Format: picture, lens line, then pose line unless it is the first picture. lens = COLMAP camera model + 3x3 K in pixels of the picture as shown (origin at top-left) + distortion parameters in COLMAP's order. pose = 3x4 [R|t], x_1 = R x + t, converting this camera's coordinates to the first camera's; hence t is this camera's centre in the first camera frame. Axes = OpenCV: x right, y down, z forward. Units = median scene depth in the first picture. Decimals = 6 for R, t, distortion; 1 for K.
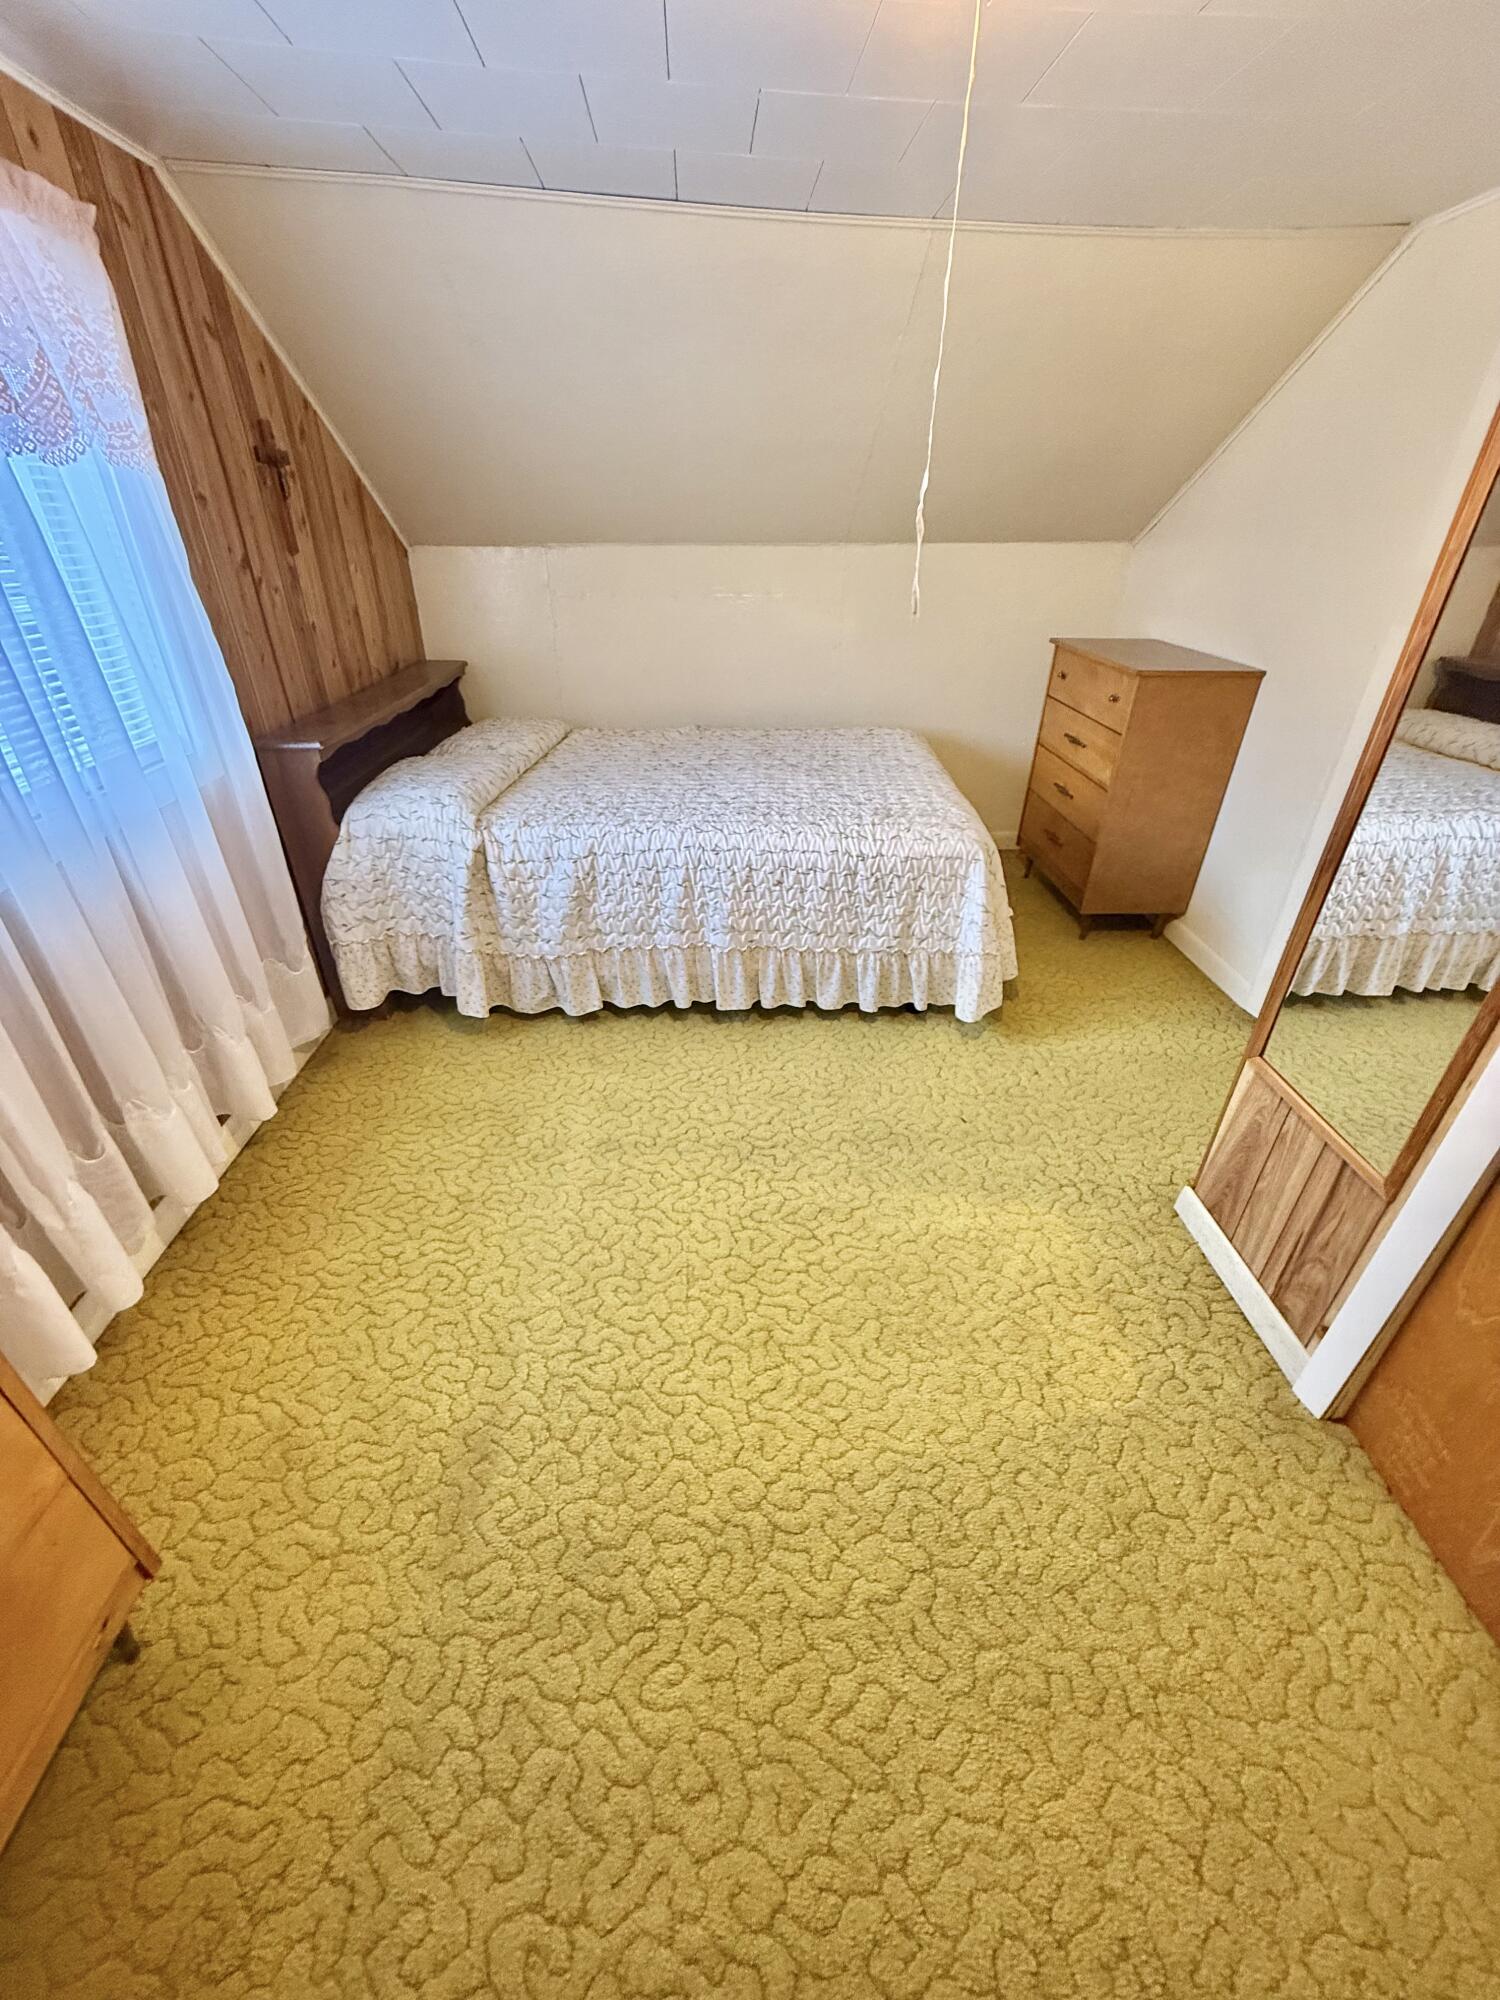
lens RADIAL K [[795.2, 0, 746.7], [0, 795.2, 997.1], [0, 0, 1]] dist [-0.004823, 0.001040]
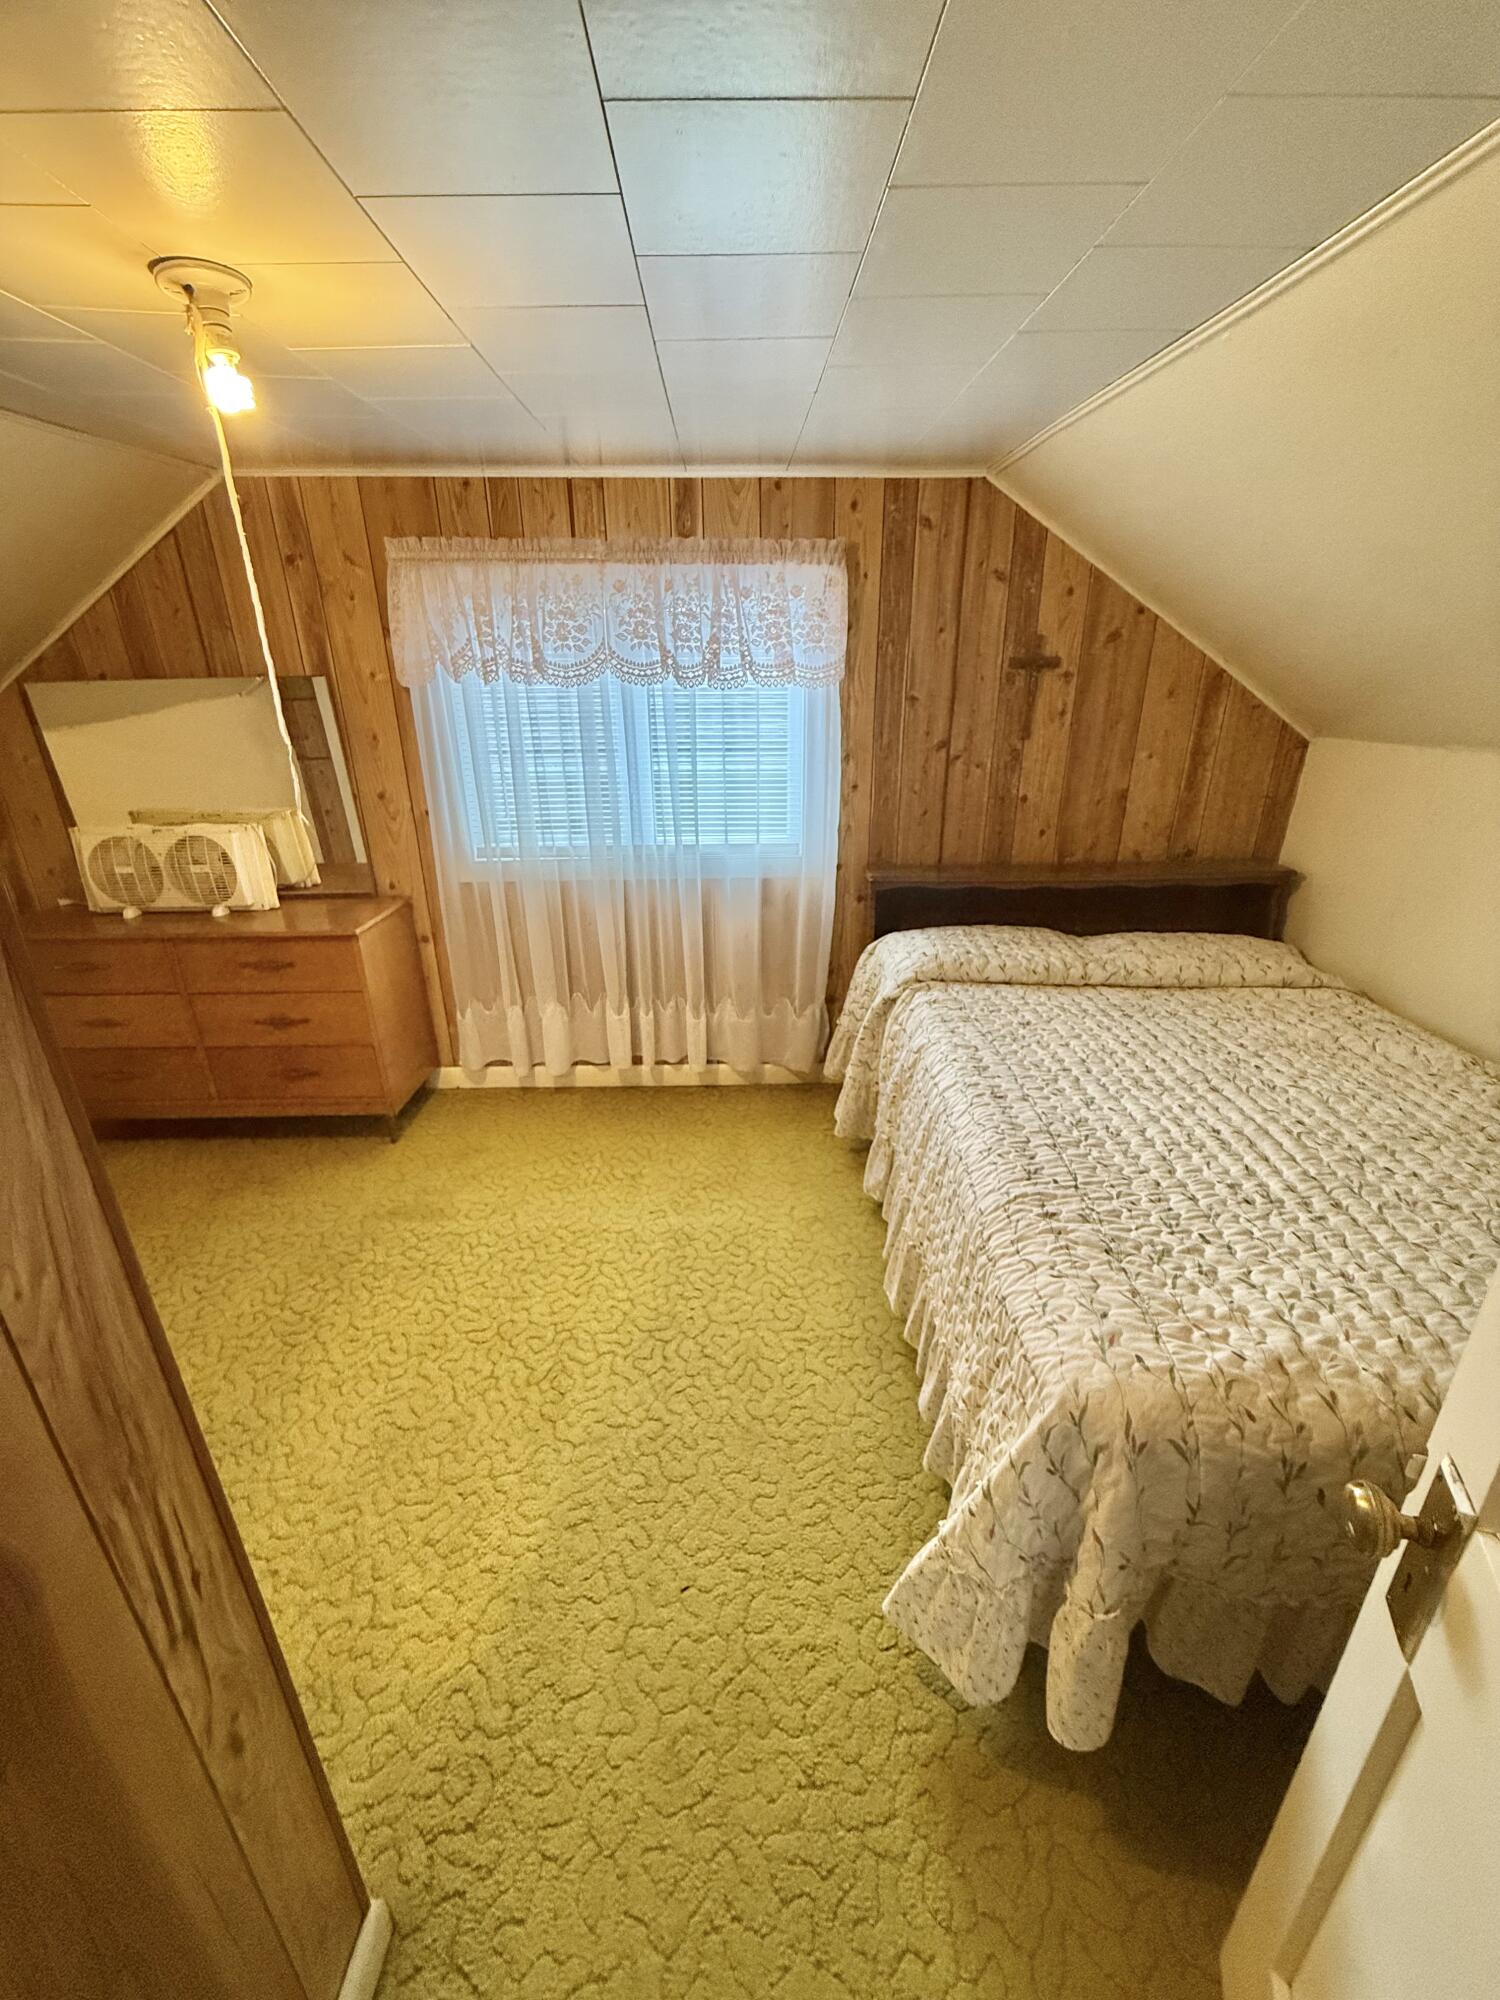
lens RADIAL K [[795.2, 0, 752.0], [0, 795.2, 1000.3], [0, 0, 1]] dist [-0.004823, 0.001040]
pose [[-0.028867, 0.362549, -0.931518, 0.709838], [-0.510833, 0.795672, 0.325508, -0.471855], [0.859195, 0.485247, 0.162233, 0.717553]]
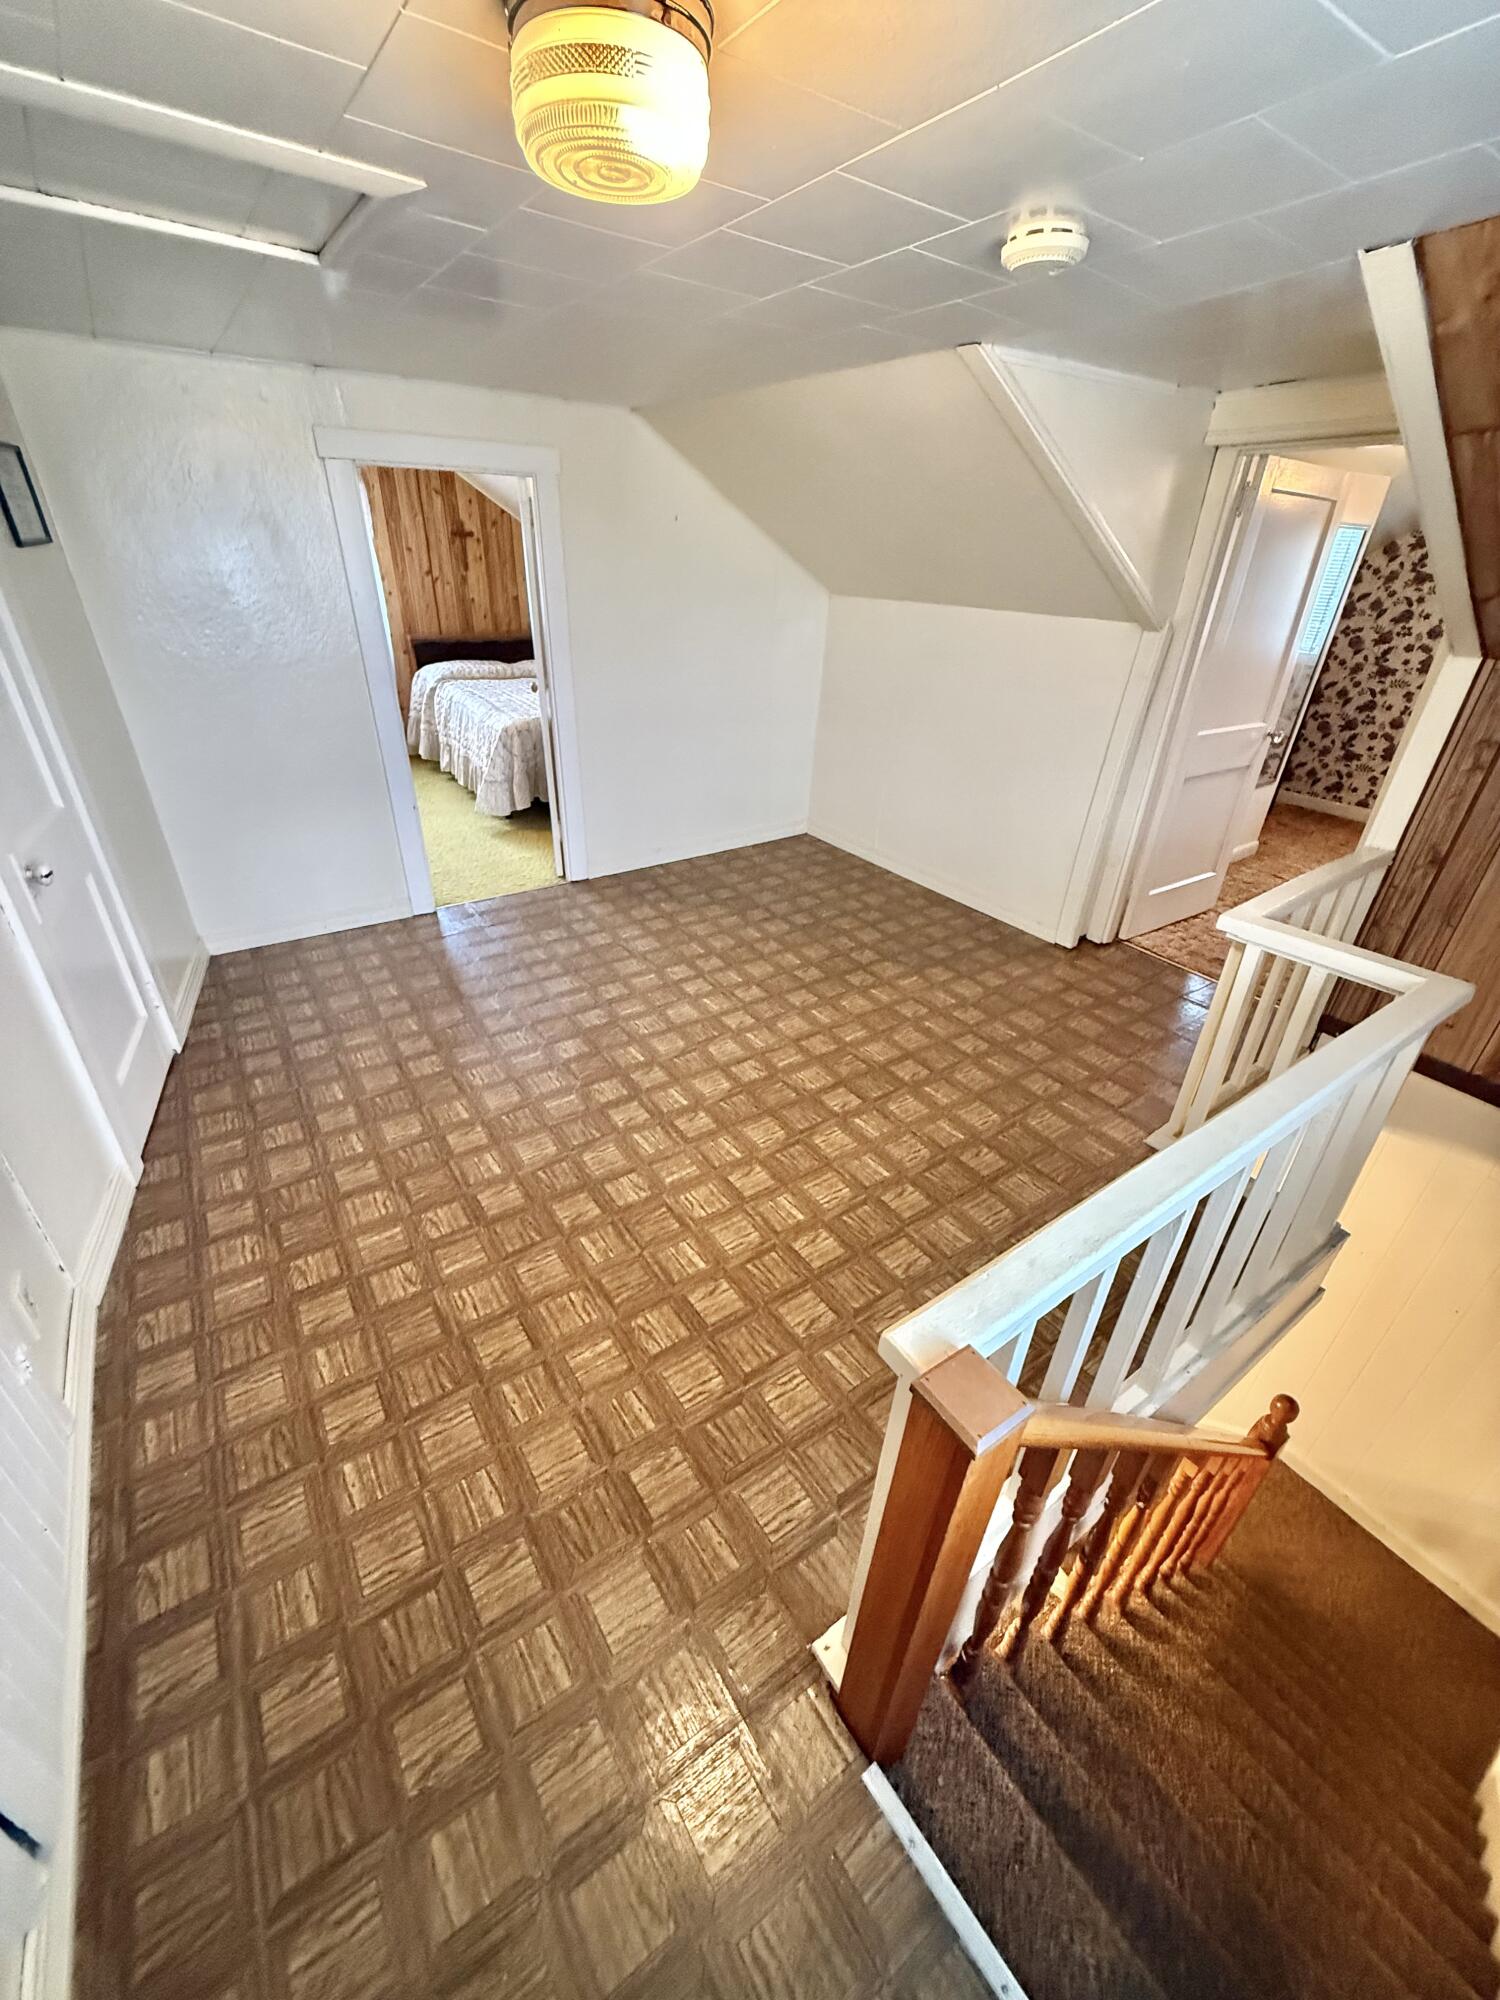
lens RADIAL K [[795.2, 0, 751.3], [0, 795.2, 1003.9], [0, 0, 1]] dist [-0.004823, 0.001040]
pose [[0.532959, 0.431227, -0.728010, 2.568051], [-0.462203, 0.869051, 0.176403, -0.247497], [0.708748, 0.242473, 0.662483, 0.330074]]
